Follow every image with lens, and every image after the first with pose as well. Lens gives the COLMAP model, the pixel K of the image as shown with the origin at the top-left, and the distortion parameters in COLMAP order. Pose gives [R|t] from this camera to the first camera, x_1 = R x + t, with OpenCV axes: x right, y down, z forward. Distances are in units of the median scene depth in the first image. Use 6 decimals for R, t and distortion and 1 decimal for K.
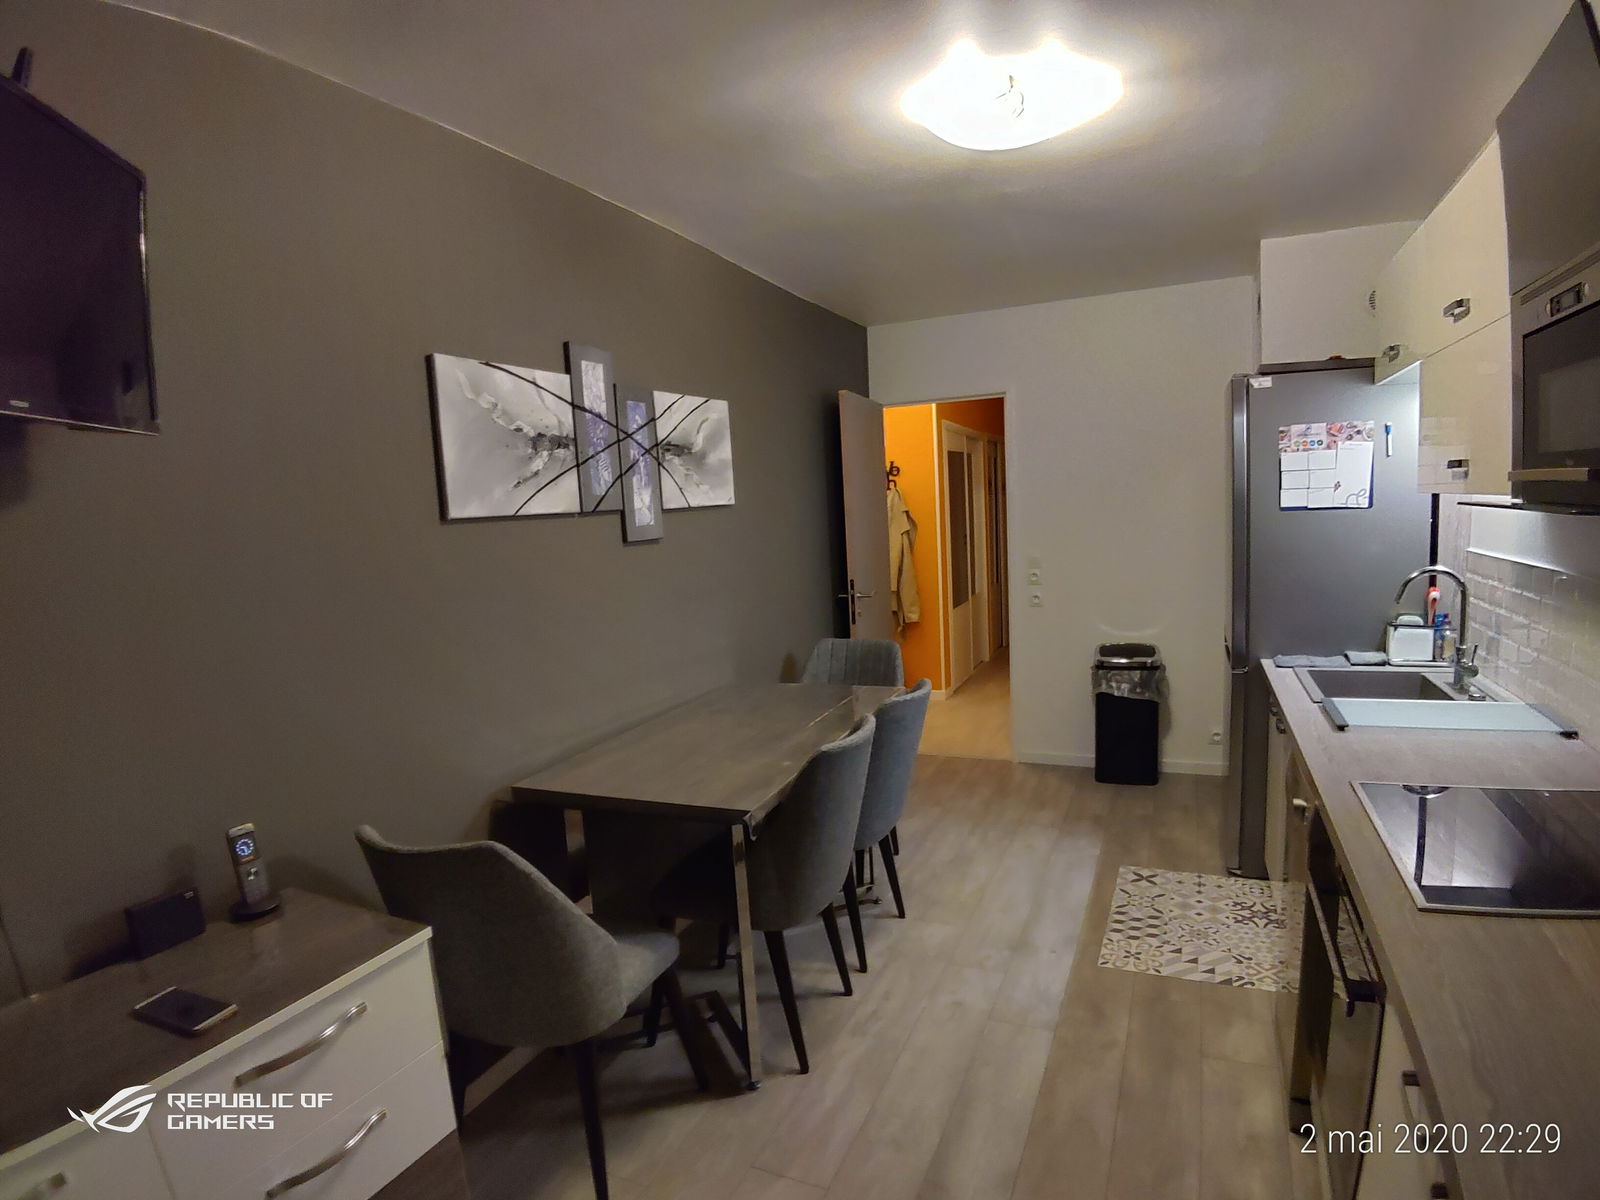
lens RADIAL K [[842.4, 0, 802.3], [0, 842.4, 601.8], [0, 0, 1]] dist [-0.065711, -0.000295]
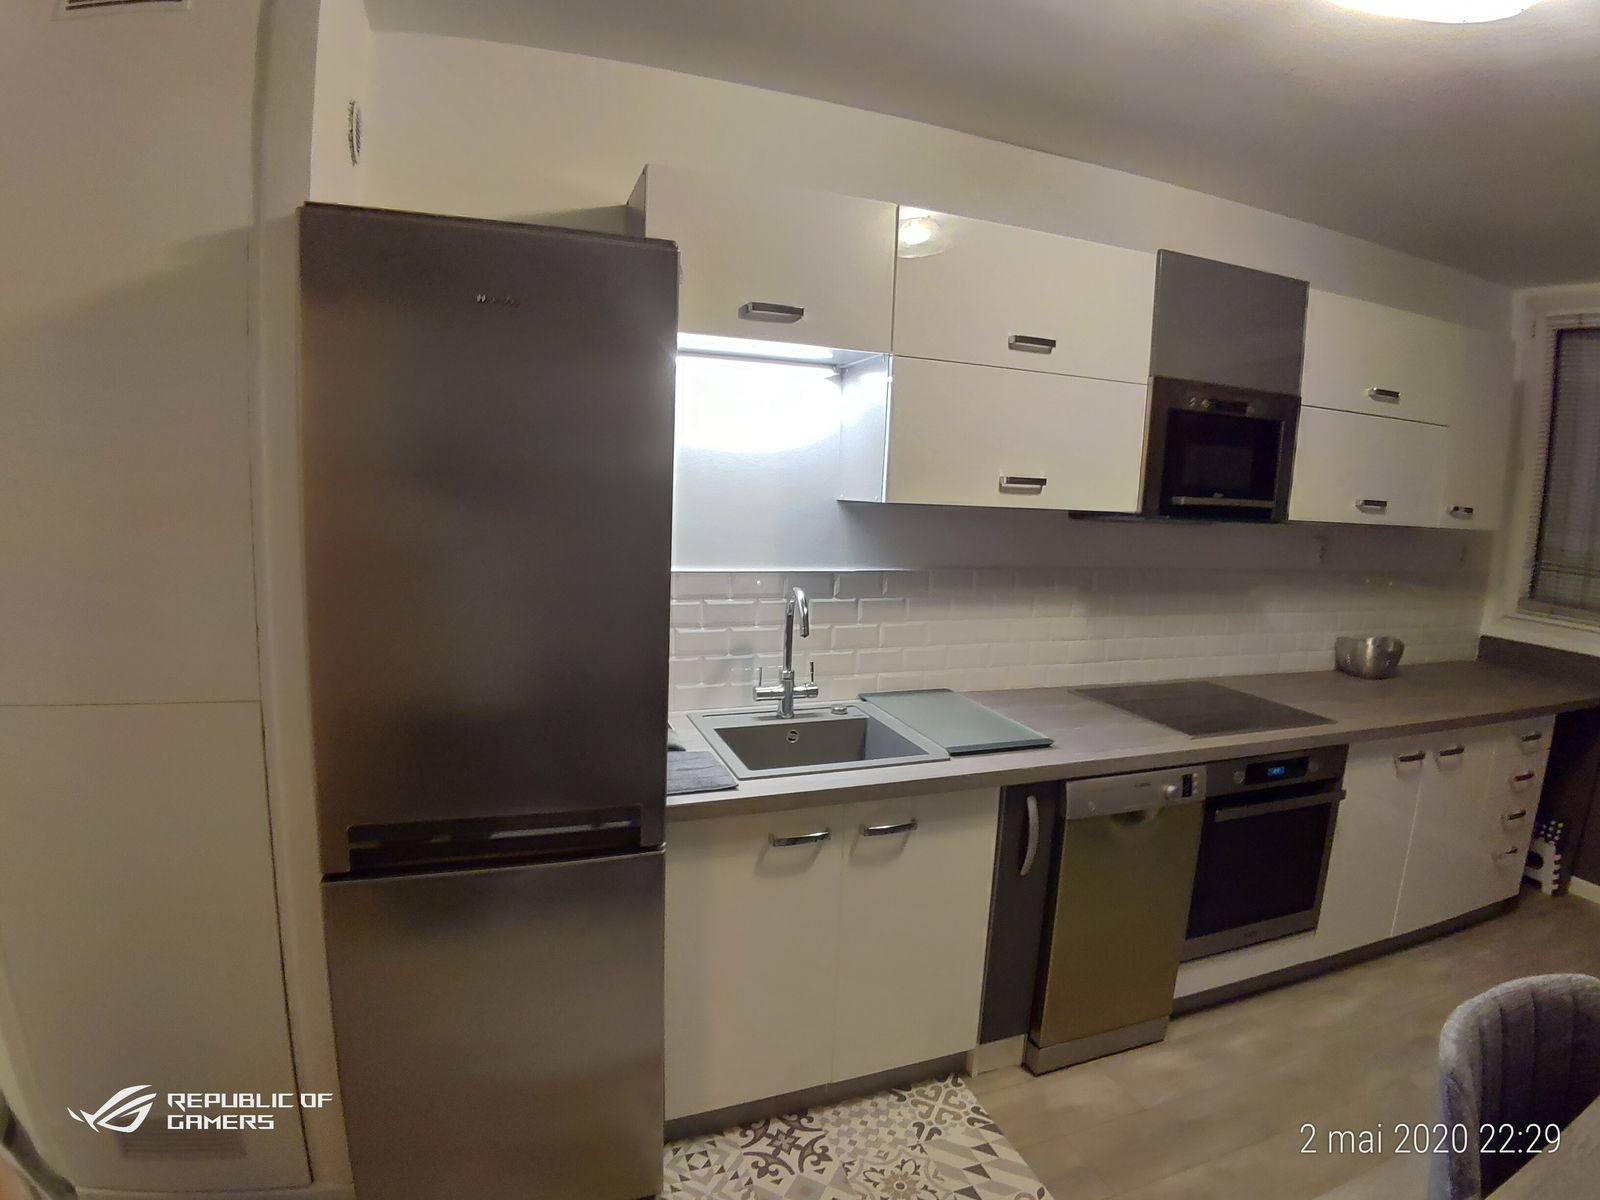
lens RADIAL K [[842.4, 0, 802.3], [0, 842.4, 601.8], [0, 0, 1]] dist [-0.065711, -0.000295]
pose [[-0.713586, -0.071221, 0.696938, 0.139160], [0.077185, 0.980770, 0.179255, -0.179787], [-0.696303, 0.181707, -0.694367, 1.551443]]
